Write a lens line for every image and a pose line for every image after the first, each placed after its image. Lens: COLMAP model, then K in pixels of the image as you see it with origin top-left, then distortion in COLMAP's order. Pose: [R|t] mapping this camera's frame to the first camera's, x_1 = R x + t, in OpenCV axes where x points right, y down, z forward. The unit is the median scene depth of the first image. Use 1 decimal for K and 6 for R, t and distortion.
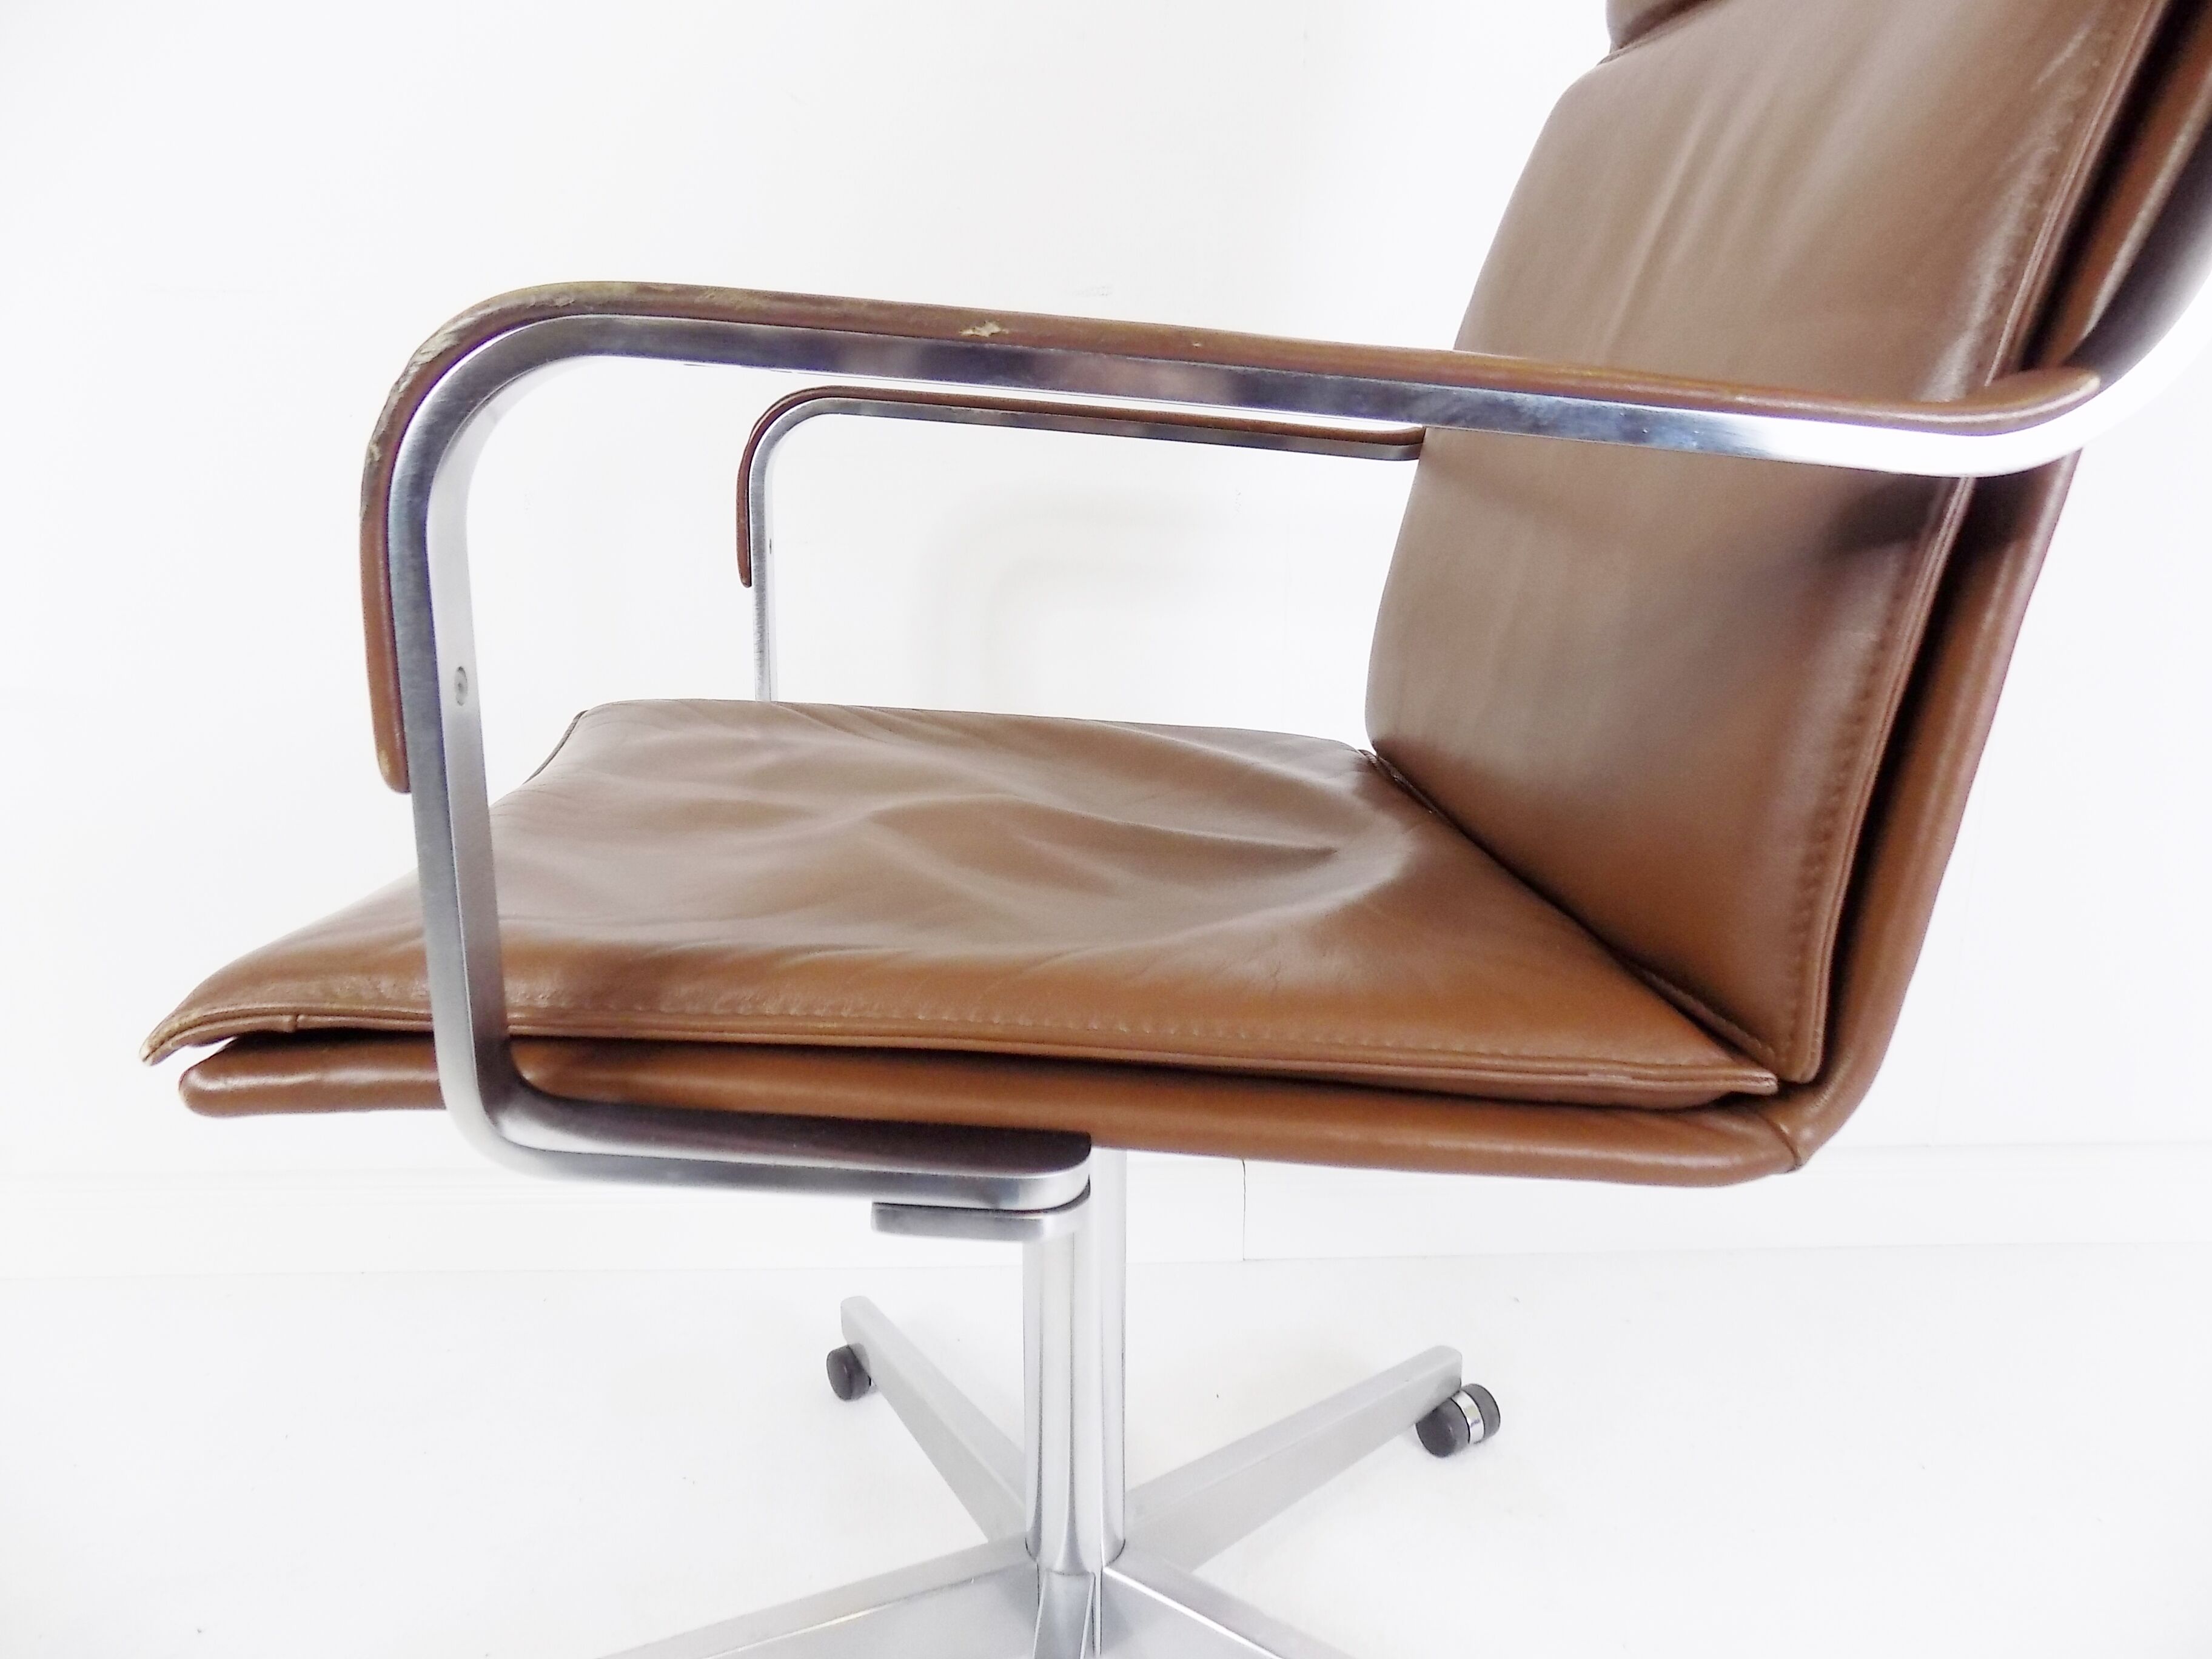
lens RADIAL K [[1473.7, 0, 1106.0], [0, 1473.7, 829.5], [0, 0, 1]] dist [-0.083978, 0.086517]
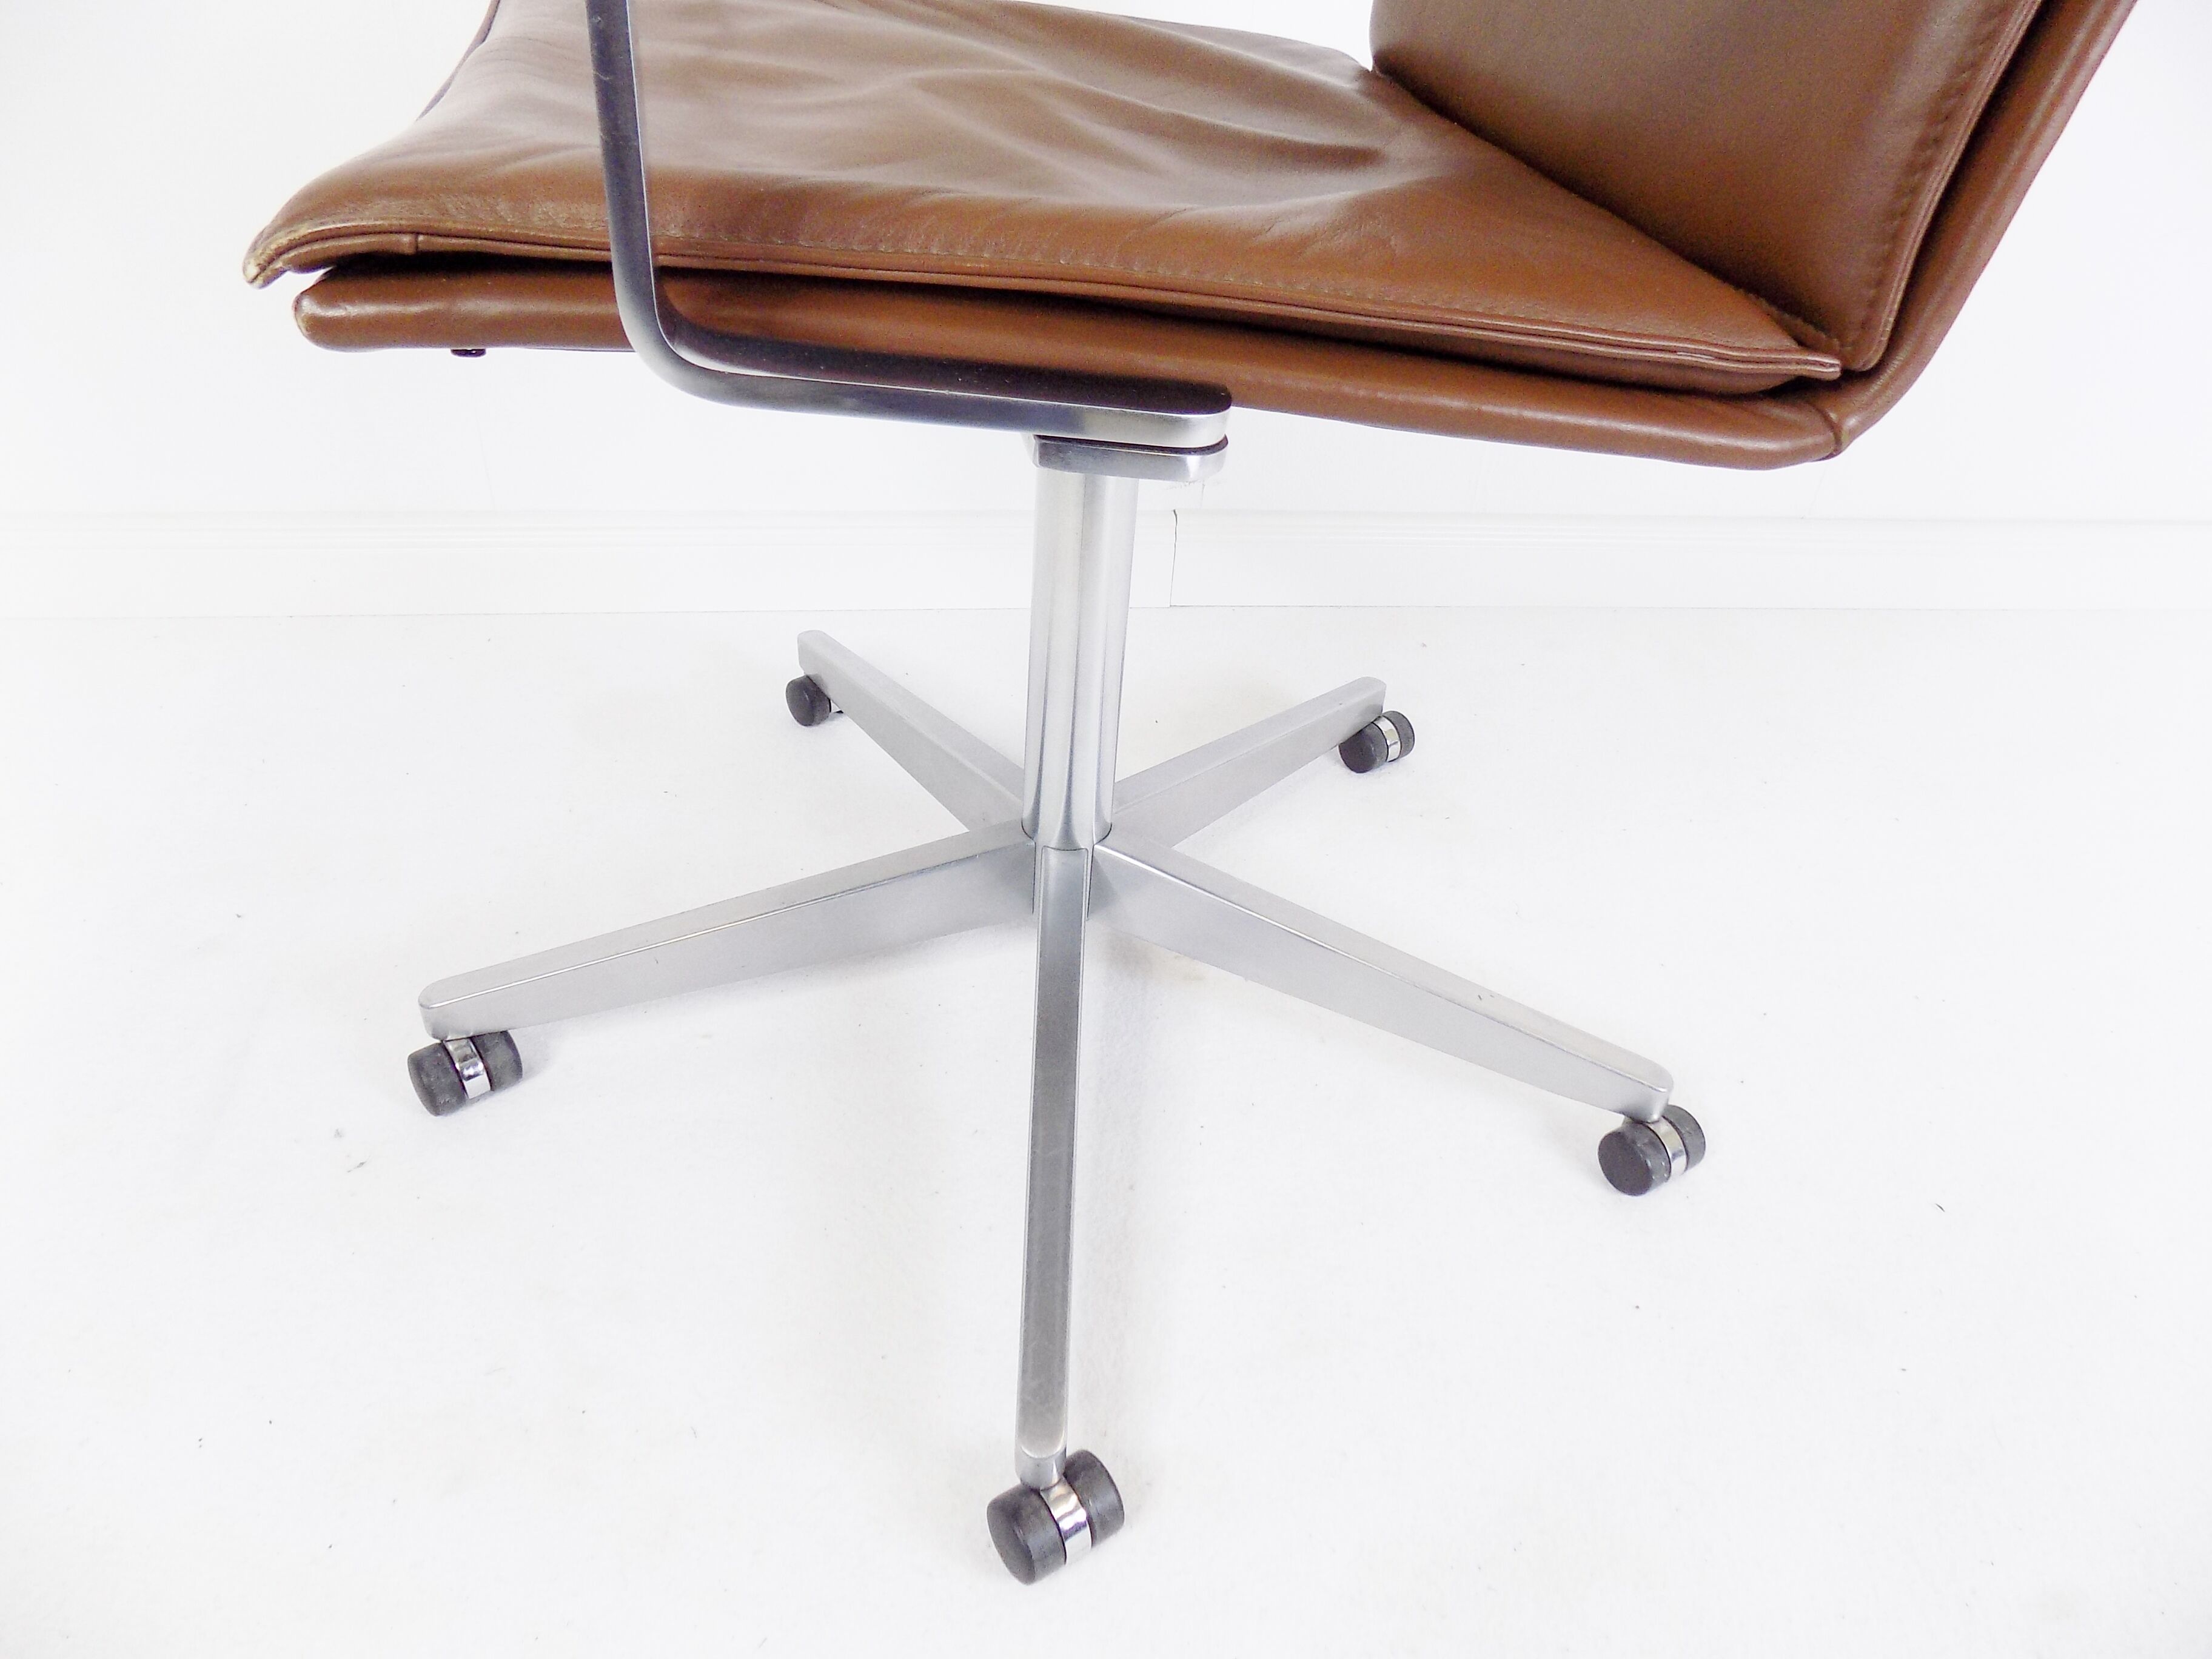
lens RADIAL K [[1473.7, 0, 1106.0], [0, 1473.7, 829.5], [0, 0, 1]] dist [-0.083978, 0.086517]
pose [[0.993721, -0.004811, 0.111779, -0.192028], [-0.039546, 0.919481, 0.391139, 0.086193], [-0.104661, -0.393104, 0.913518, -0.053913]]
